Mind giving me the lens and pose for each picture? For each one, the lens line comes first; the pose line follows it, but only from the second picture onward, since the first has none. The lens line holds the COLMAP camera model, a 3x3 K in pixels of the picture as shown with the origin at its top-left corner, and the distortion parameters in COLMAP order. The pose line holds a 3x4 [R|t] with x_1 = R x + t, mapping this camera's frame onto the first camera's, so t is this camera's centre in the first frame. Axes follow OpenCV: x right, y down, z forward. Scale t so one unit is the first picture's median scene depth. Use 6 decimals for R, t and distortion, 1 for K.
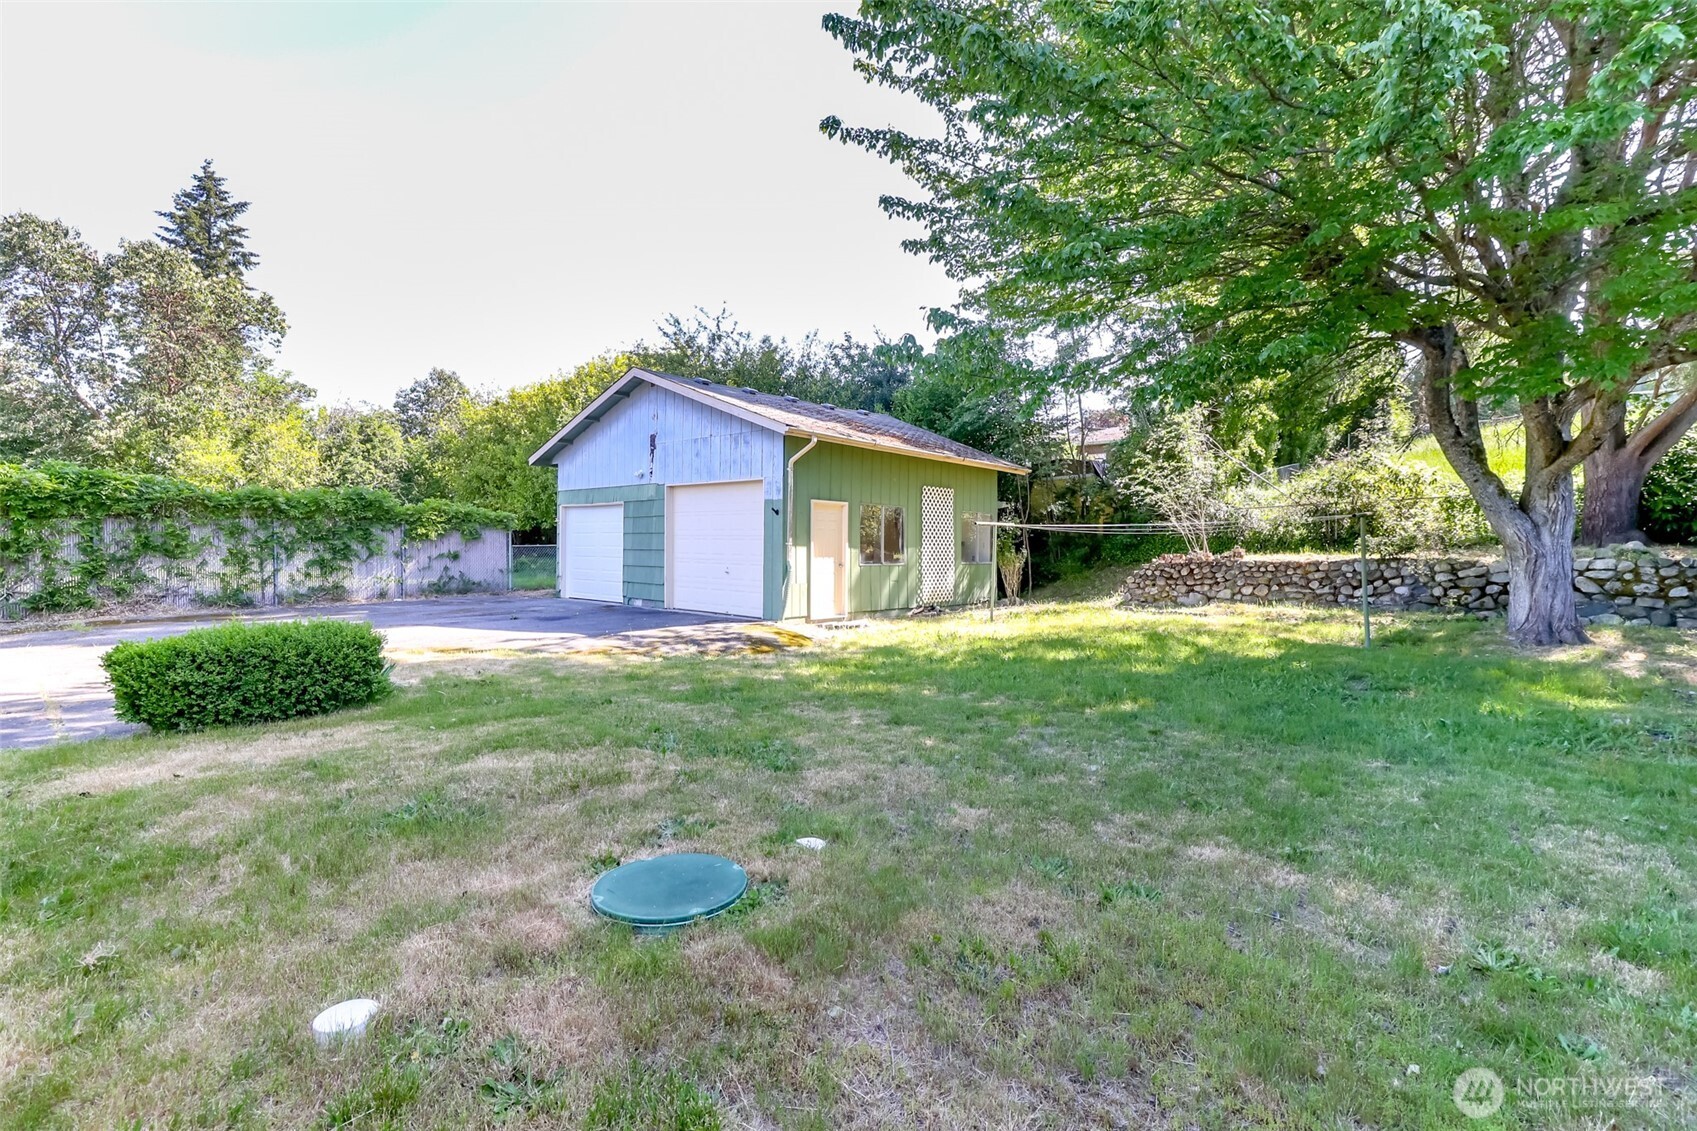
lens RADIAL K [[774.1, 0, 854.7], [0, 774.1, 552.4], [0, 0, 1]] dist [0.023835, 0.002097]
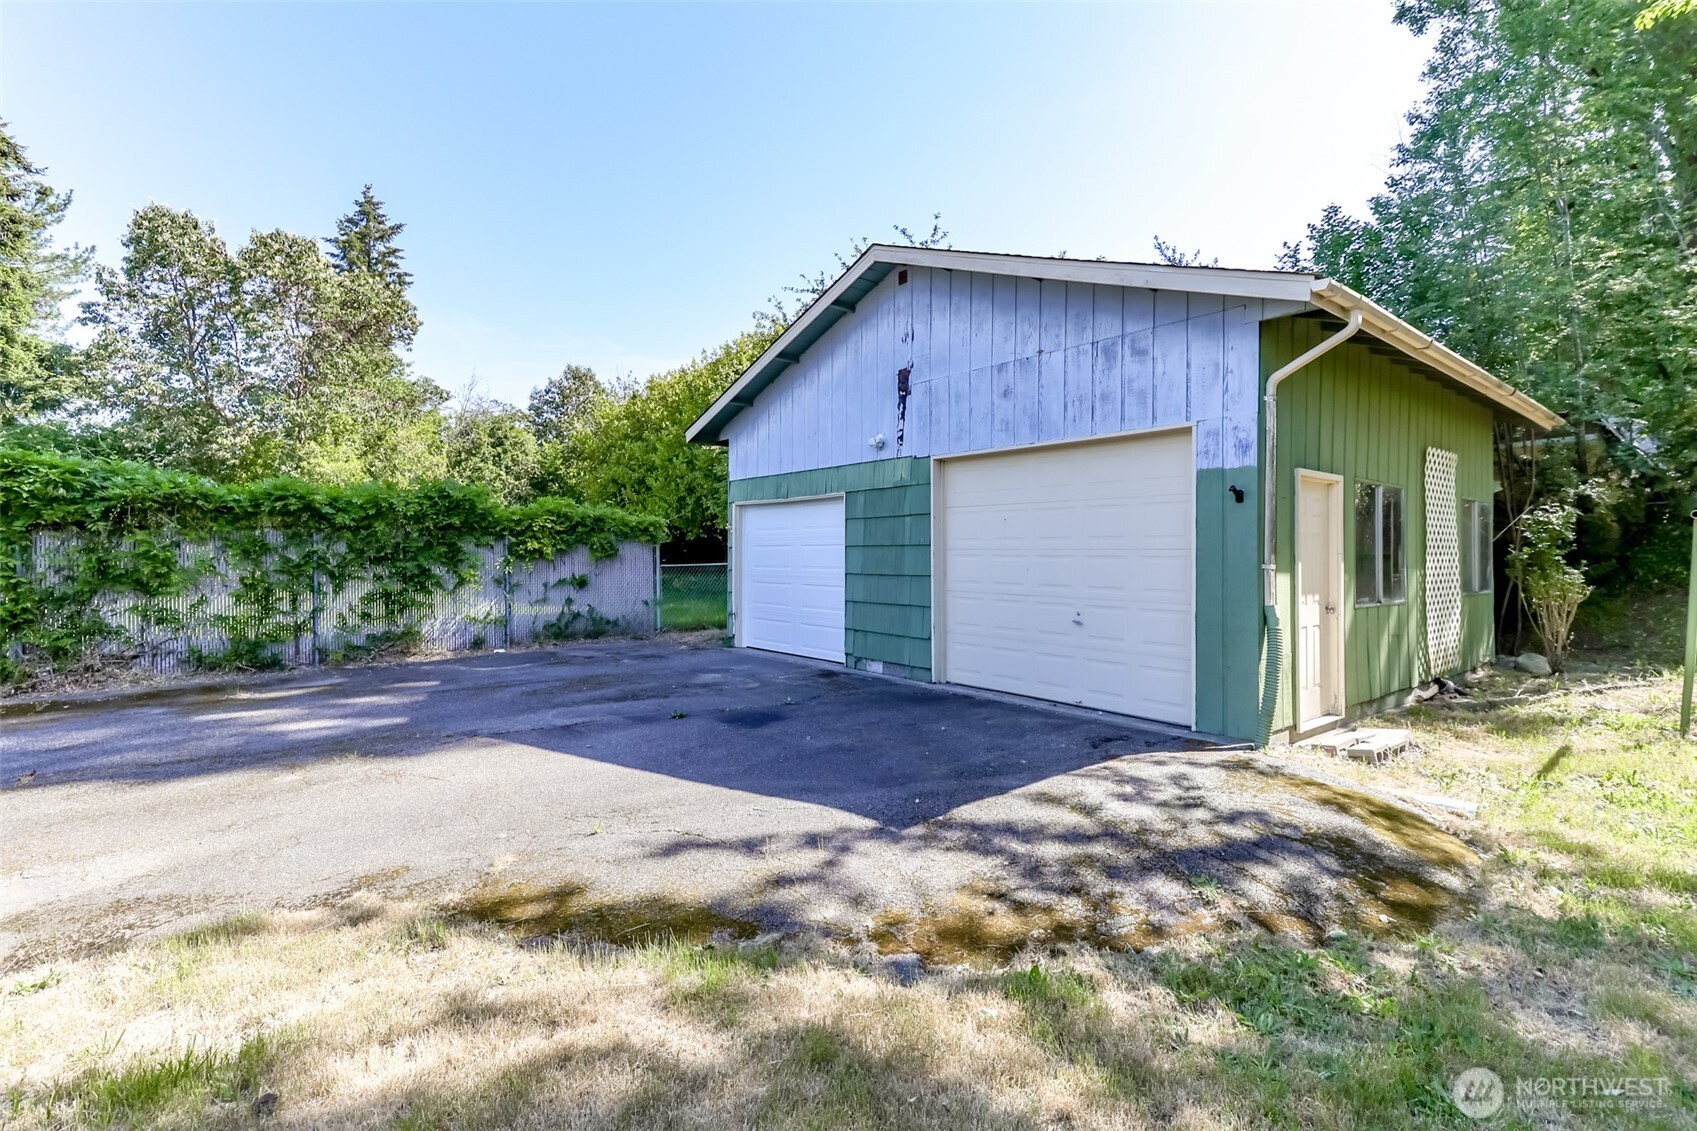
lens RADIAL K [[774.1, 0, 857.4], [0, 774.1, 562.0], [0, 0, 1]] dist [0.023835, 0.002097]
pose [[0.988932, -0.007188, -0.148196, -0.191134], [0.007372, 0.999973, 0.000694, -0.012171], [0.148187, -0.001779, 0.988958, 0.399486]]
